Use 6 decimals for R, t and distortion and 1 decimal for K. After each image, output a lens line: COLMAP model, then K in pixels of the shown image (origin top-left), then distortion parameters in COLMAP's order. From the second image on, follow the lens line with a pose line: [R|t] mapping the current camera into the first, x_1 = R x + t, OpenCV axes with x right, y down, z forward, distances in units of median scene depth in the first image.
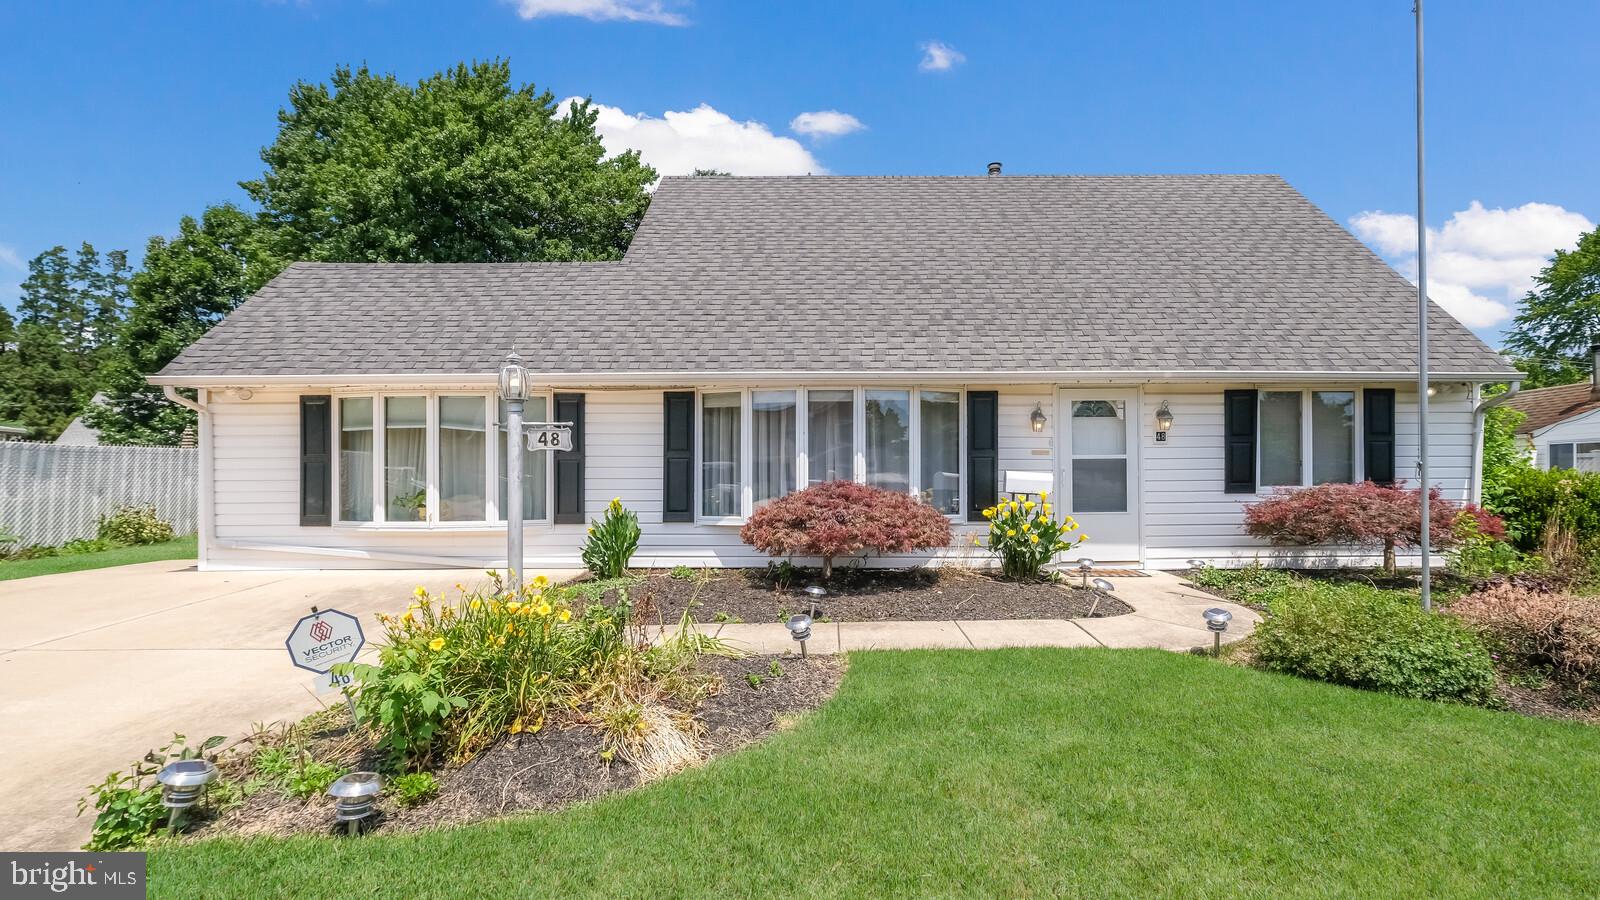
lens RADIAL K [[732.9, 0, 843.8], [0, 732.9, 472.3], [0, 0, 1]] dist [0.009246, -0.003438]
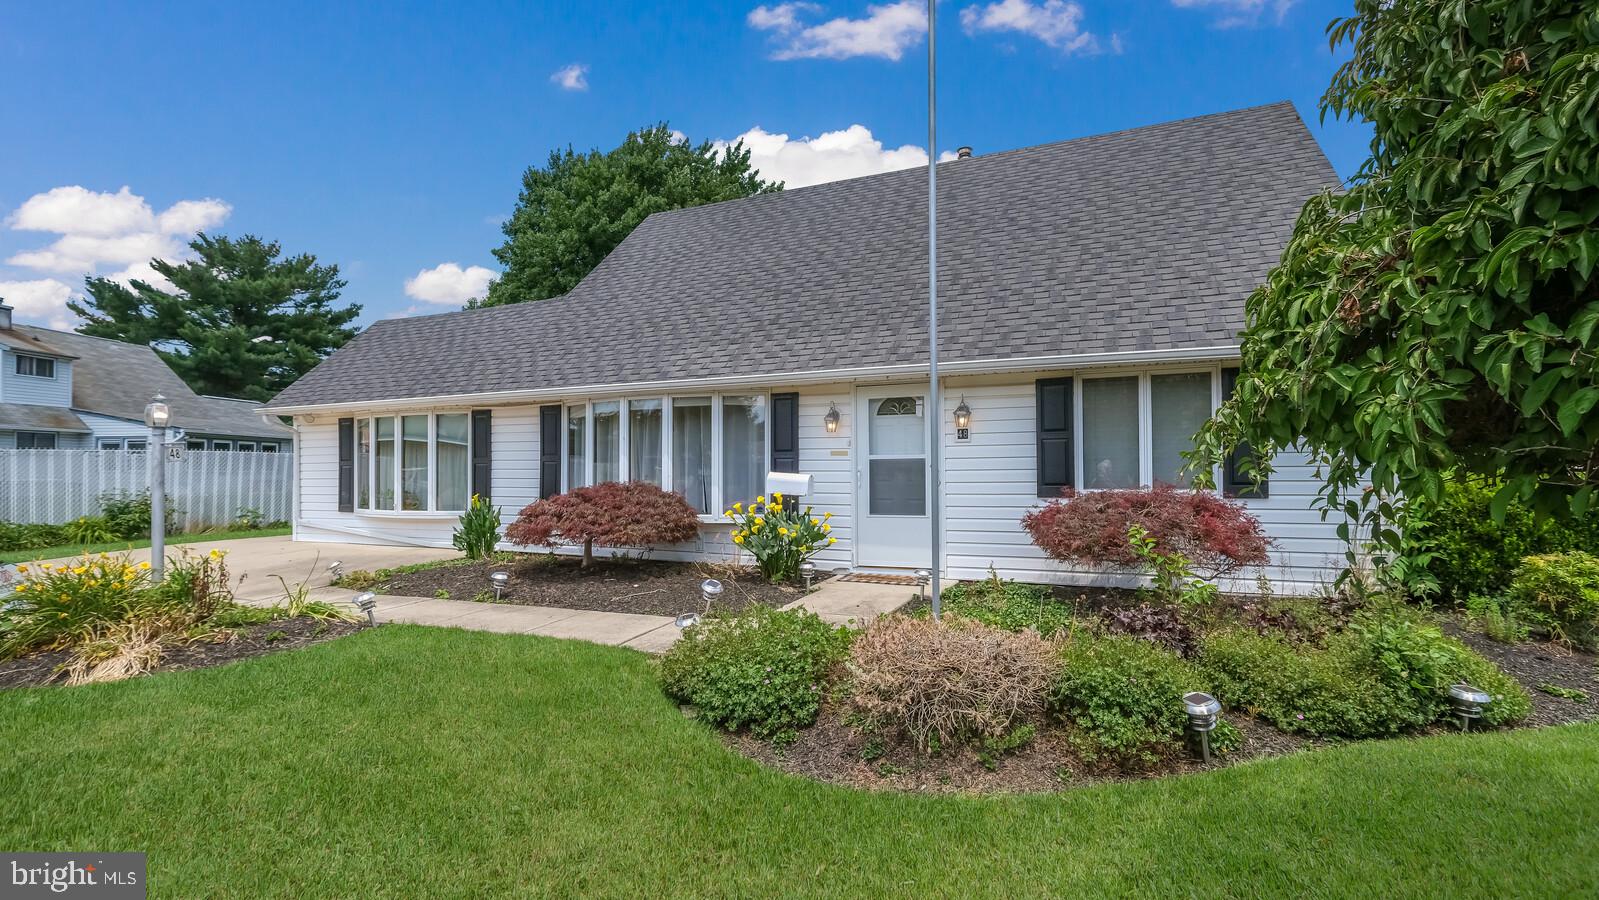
lens RADIAL K [[732.4, 0, 812.4], [0, 732.4, 452.1], [0, 0, 1]] dist [0.009246, -0.003438]
pose [[0.912438, -0.011666, -0.409049, 0.633604], [0.000400, 0.999619, -0.027616, -0.001117], [0.409215, 0.025034, 0.912095, 0.096956]]
